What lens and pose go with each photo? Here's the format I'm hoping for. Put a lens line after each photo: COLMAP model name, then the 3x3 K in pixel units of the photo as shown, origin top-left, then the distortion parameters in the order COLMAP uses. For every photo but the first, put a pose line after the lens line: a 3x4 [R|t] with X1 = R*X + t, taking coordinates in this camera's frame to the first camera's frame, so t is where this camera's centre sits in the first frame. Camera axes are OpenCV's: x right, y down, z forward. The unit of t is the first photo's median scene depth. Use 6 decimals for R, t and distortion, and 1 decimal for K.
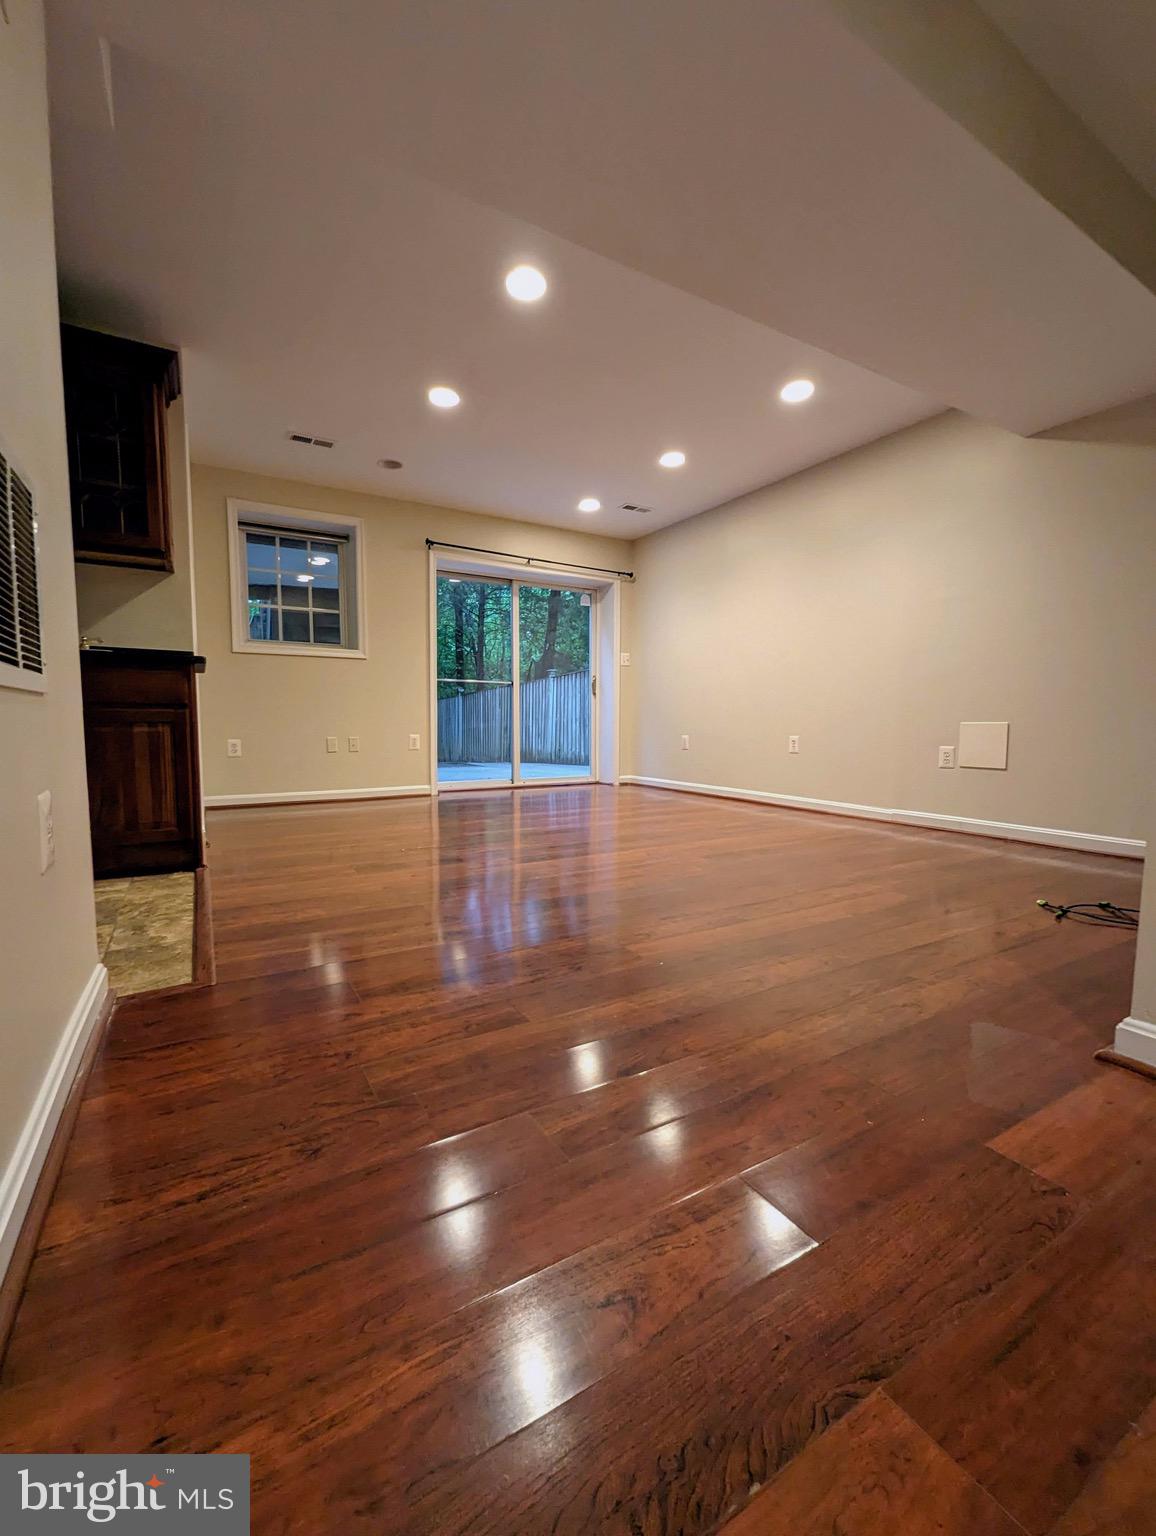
lens RADIAL K [[656.1, 0, 576.4], [0, 656.1, 782.4], [0, 0, 1]] dist [0.001840, 0.000325]
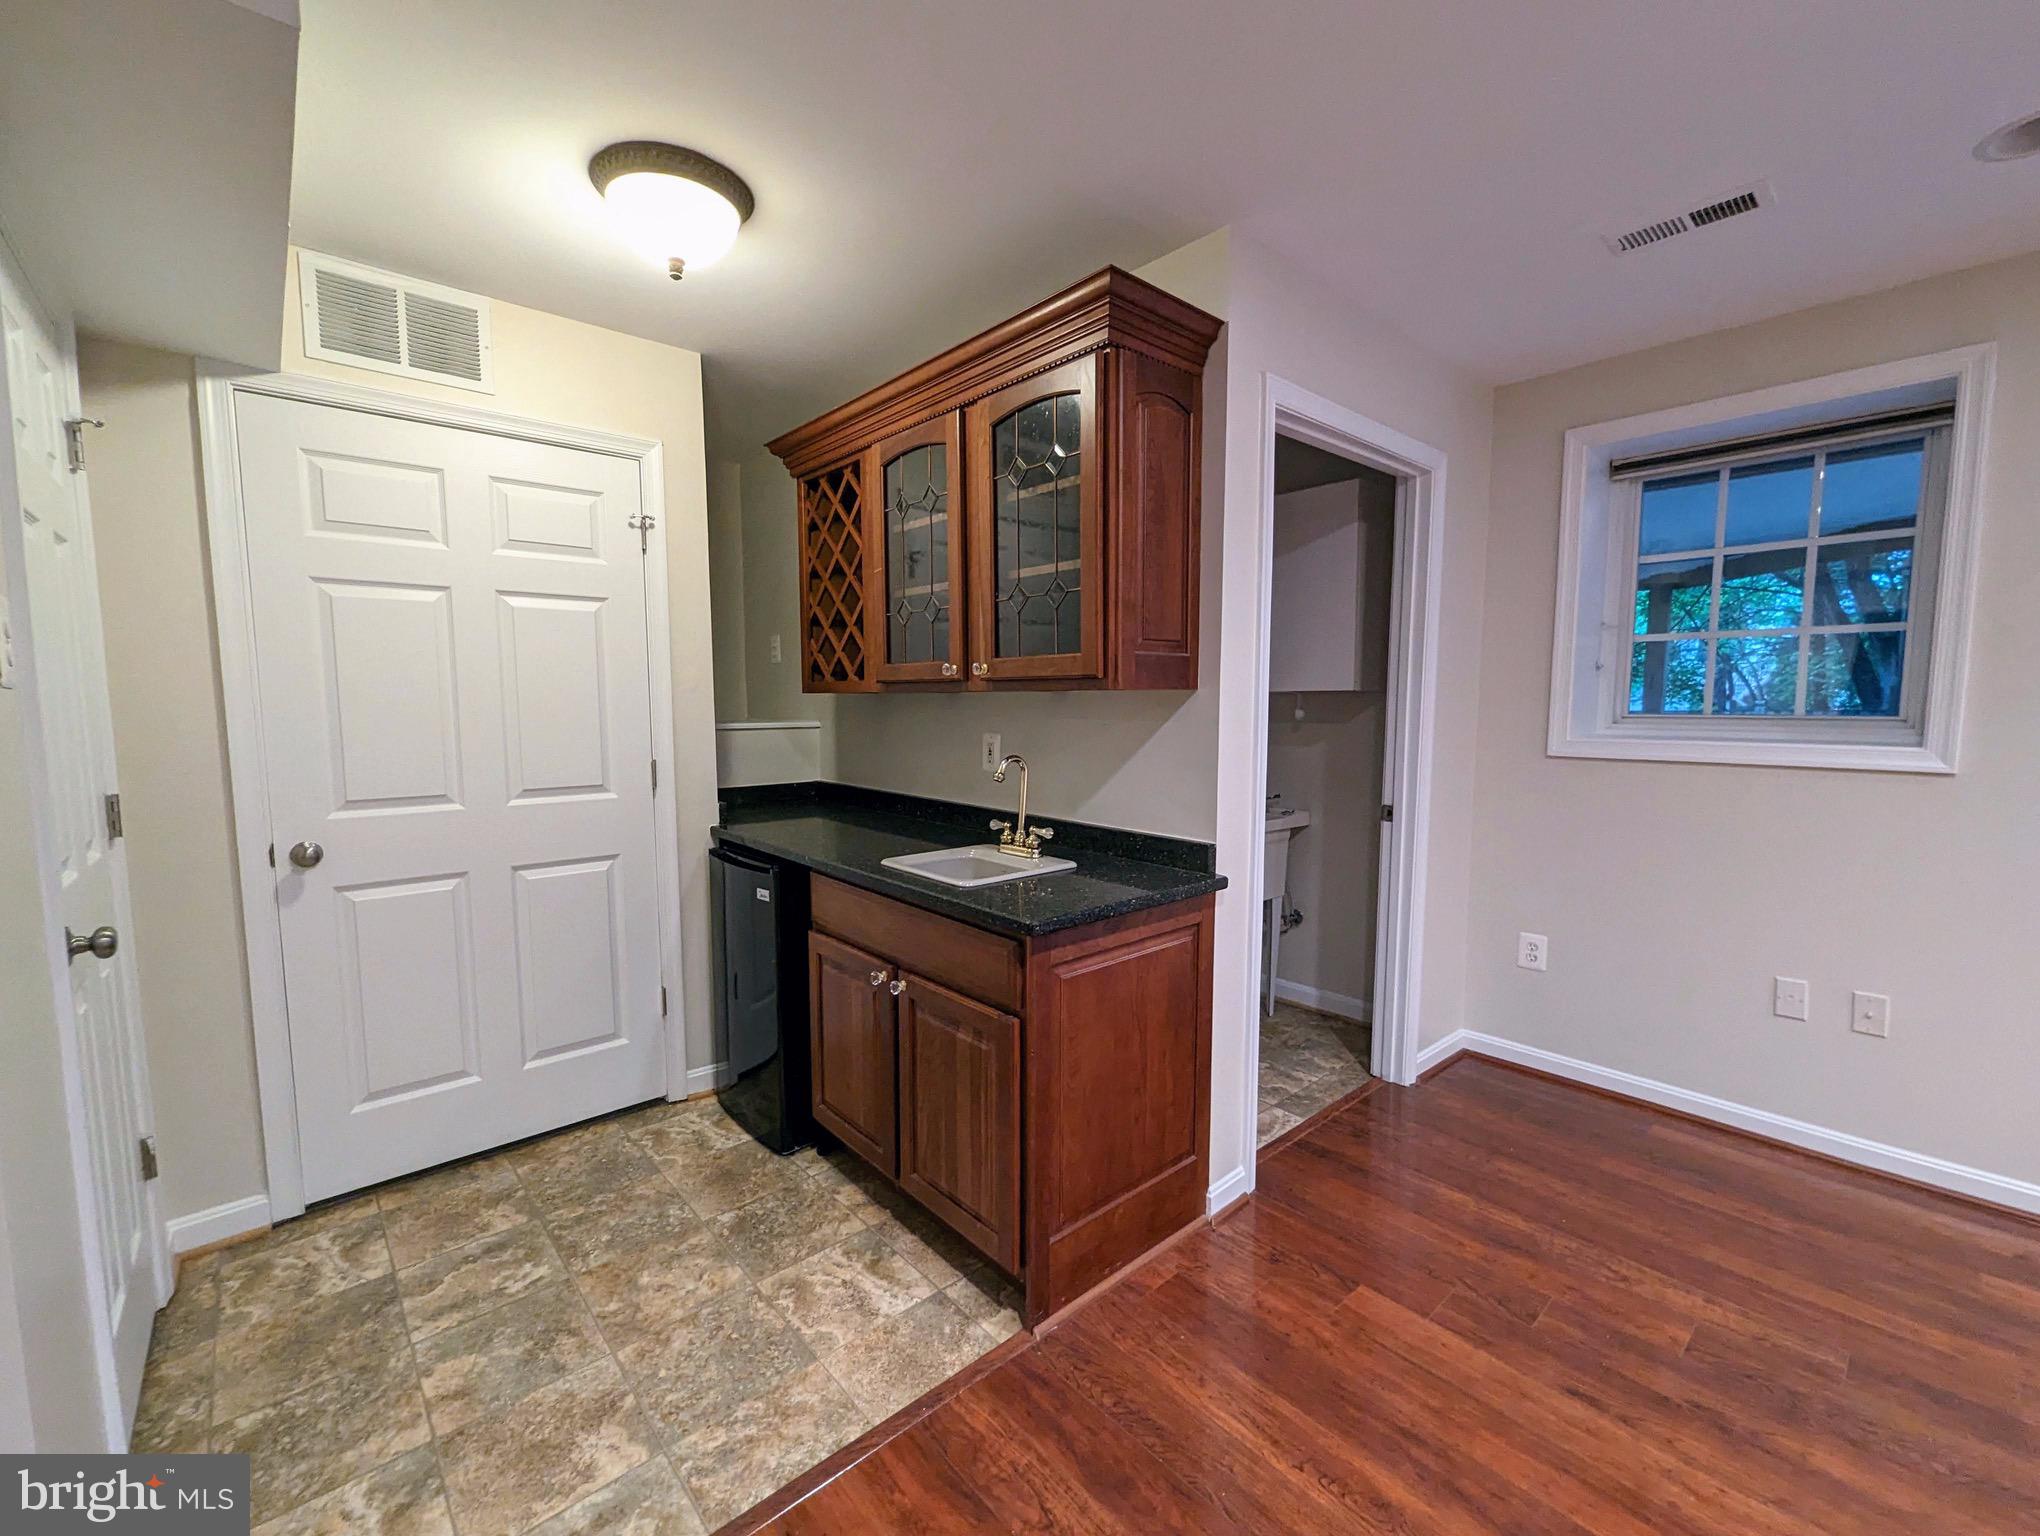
lens RADIAL K [[871.4, 0, 1029.9], [0, 871.4, 775.8], [0, 0, 1]] dist [0.001840, 0.000325]
pose [[0.202379, 0.091563, -0.975017, 0.011408], [-0.083609, 0.993600, 0.075954, -0.155308], [0.975732, 0.066149, 0.208739, 0.392110]]
